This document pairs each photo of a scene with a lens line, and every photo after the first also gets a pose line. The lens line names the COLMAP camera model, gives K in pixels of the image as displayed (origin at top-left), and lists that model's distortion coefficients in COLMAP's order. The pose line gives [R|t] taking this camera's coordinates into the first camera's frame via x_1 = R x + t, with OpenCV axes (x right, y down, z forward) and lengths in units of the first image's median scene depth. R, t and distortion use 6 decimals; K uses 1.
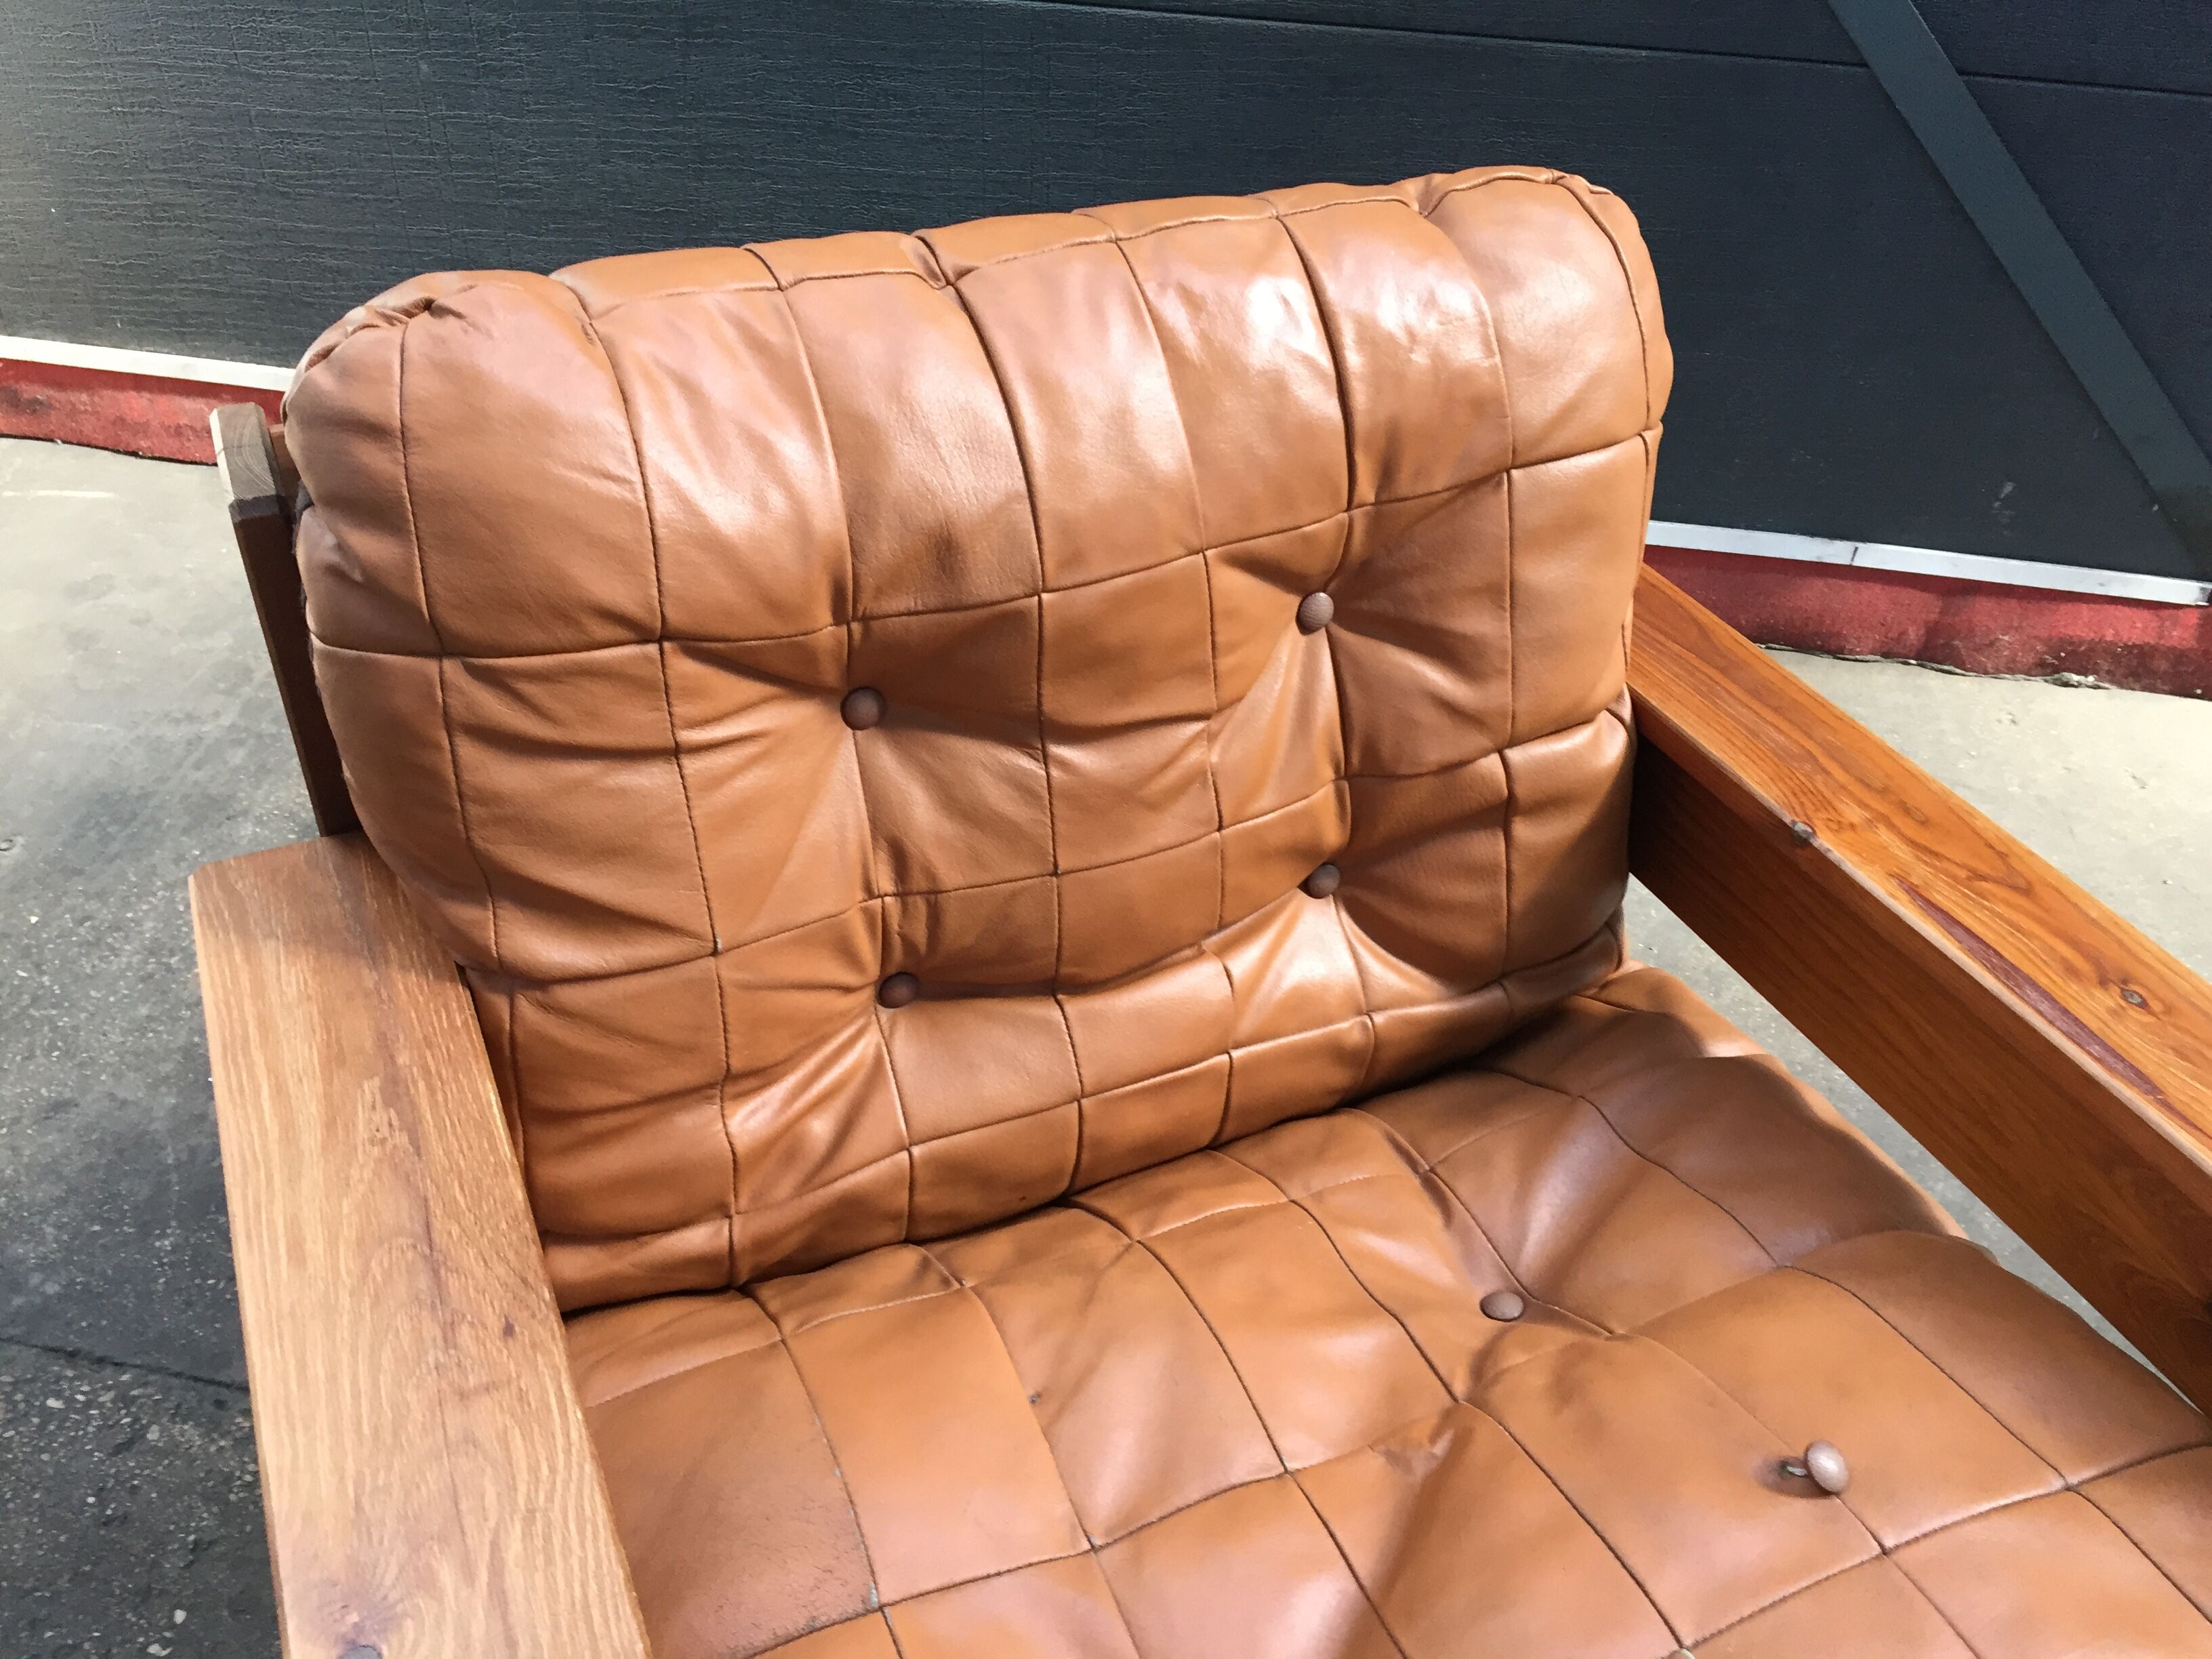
lens RADIAL K [[1863.0, 0, 1116.6], [0, 1863.0, 837.5], [0, 0, 1]] dist [0.085985, -0.136321]
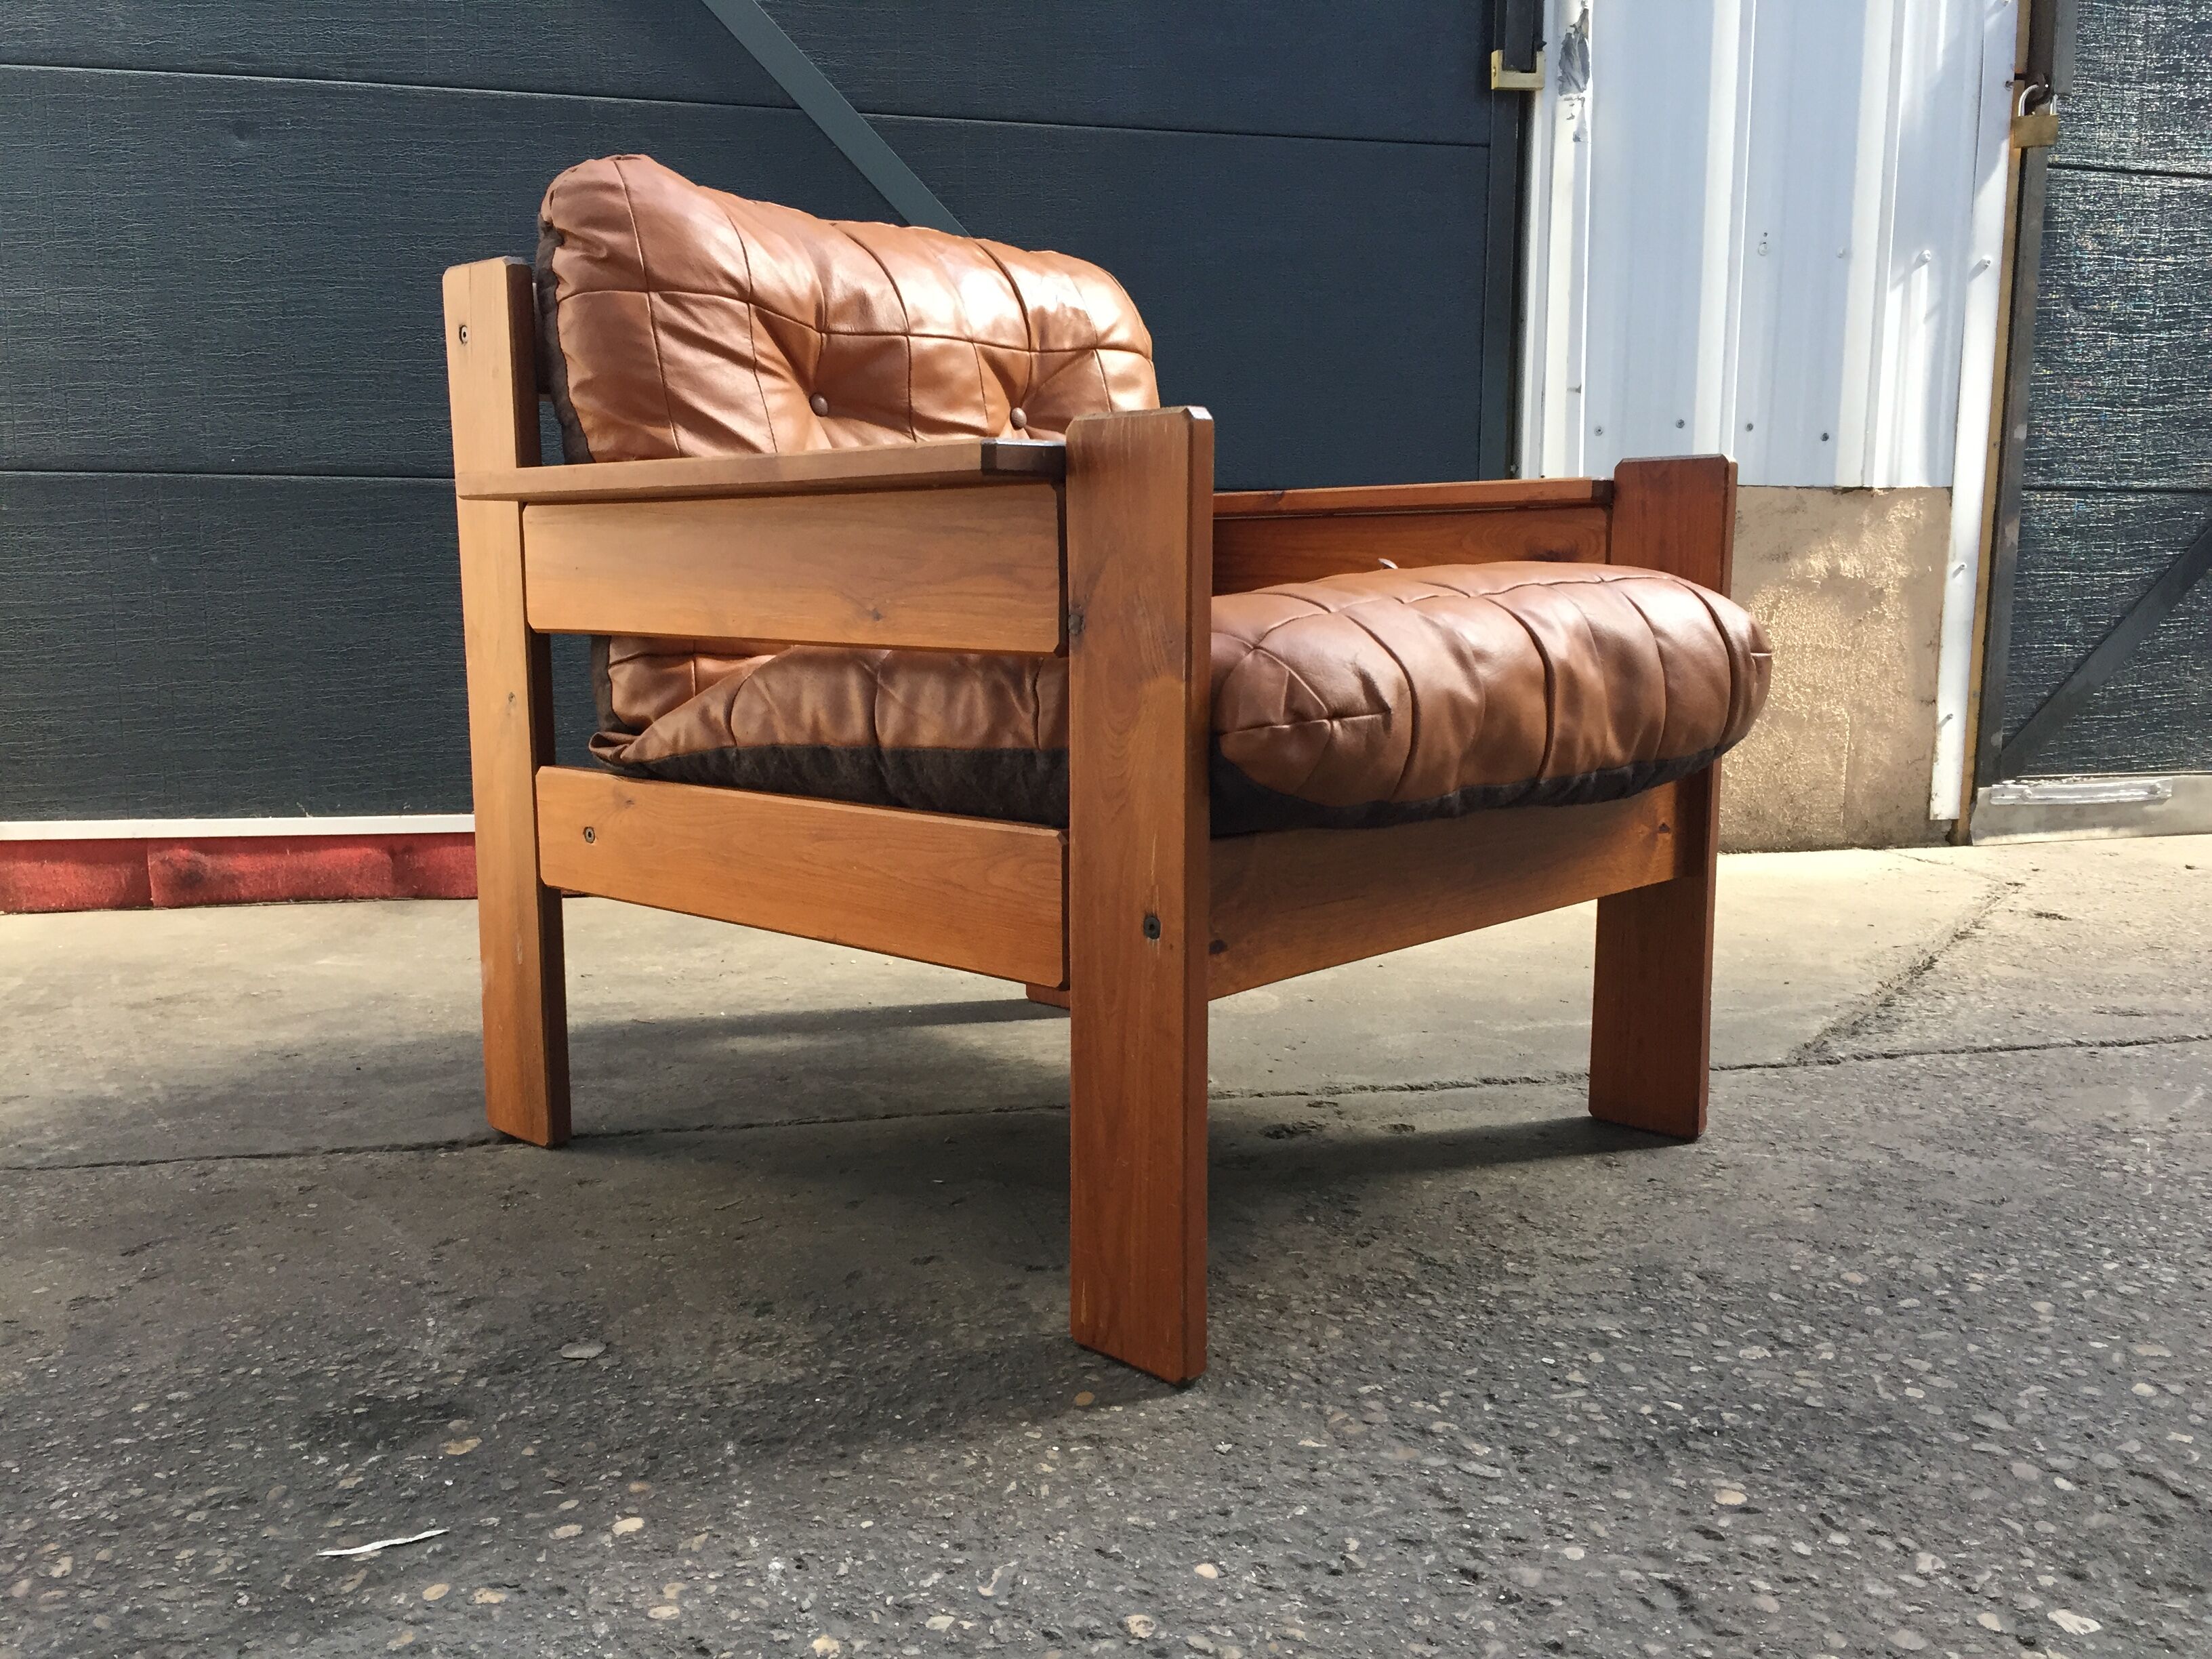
lens RADIAL K [[1863.0, 0, 1116.6], [0, 1863.0, 837.5], [0, 0, 1]] dist [0.085985, -0.136321]
pose [[0.921153, -0.092857, 0.377962, -0.599700], [0.266637, 0.857988, -0.439046, 1.184497], [-0.283519, 0.505207, 0.815097, -0.390591]]
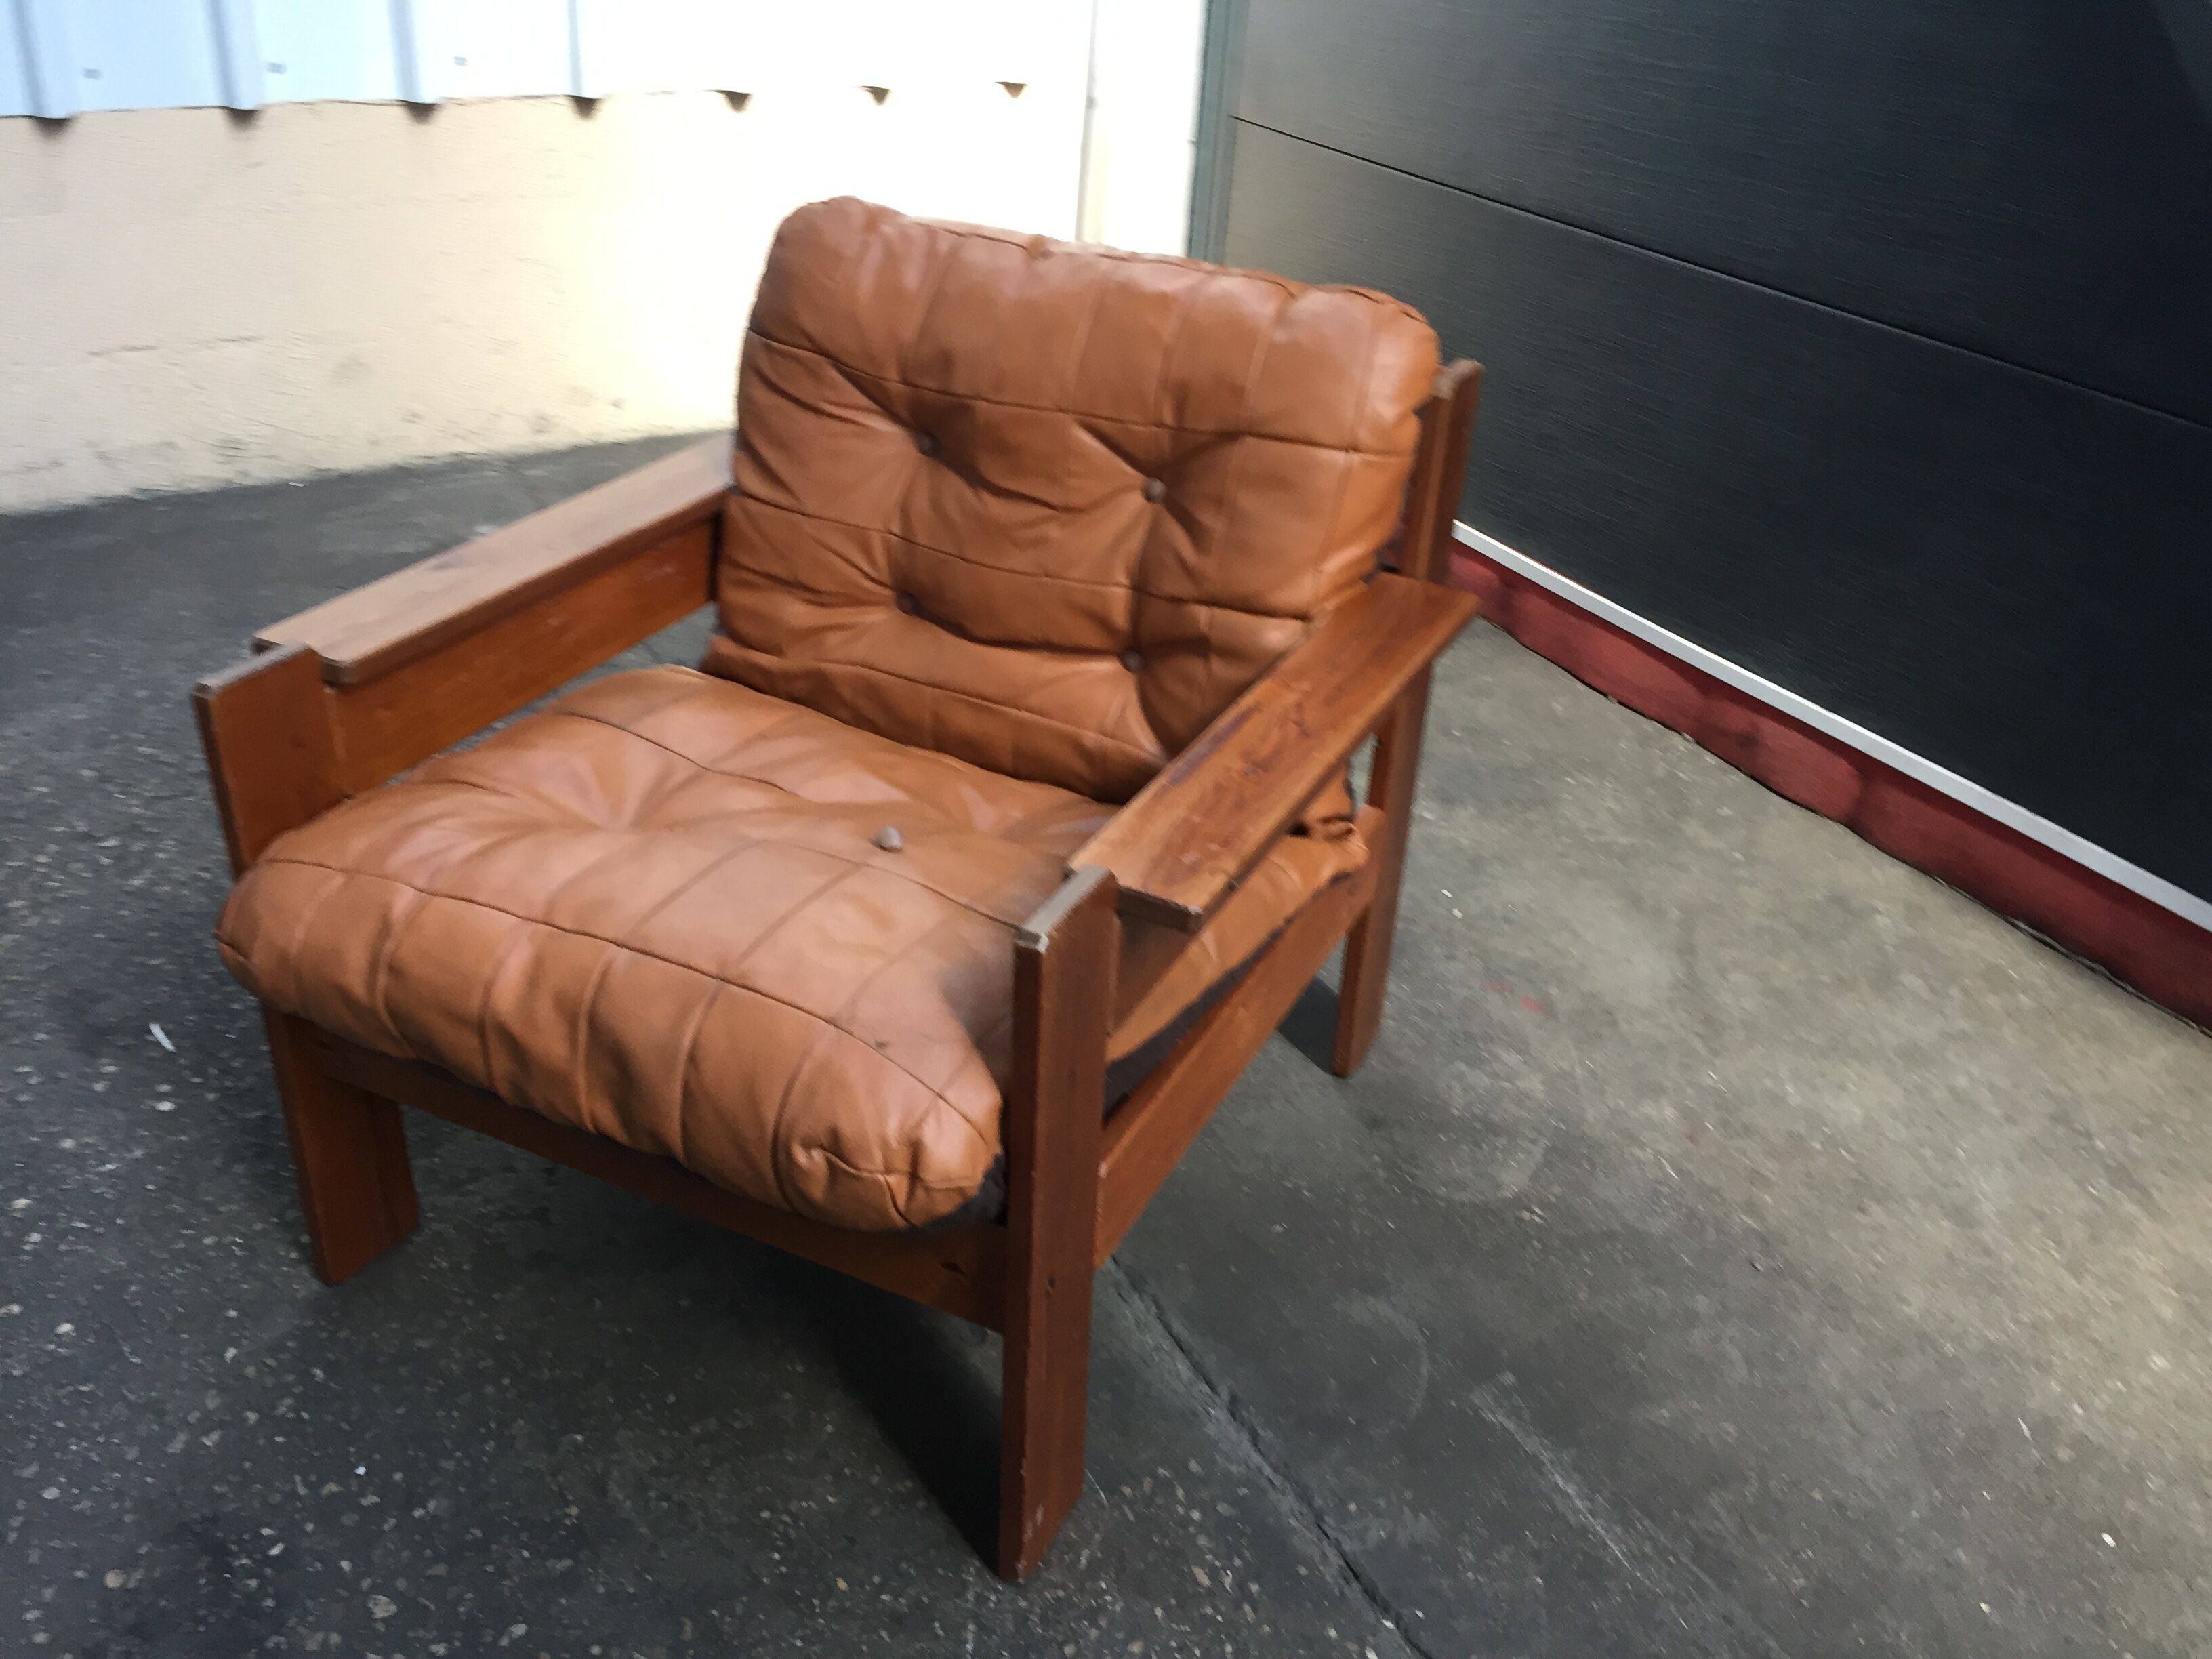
lens RADIAL K [[1863.0, 0, 1116.6], [0, 1863.0, 837.5], [0, 0, 1]] dist [0.085985, -0.136321]
pose [[0.634092, 0.380810, -0.672987, 1.452995], [-0.492837, 0.869679, 0.027755, 0.136332], [0.595851, 0.314074, 0.739134, -0.219194]]
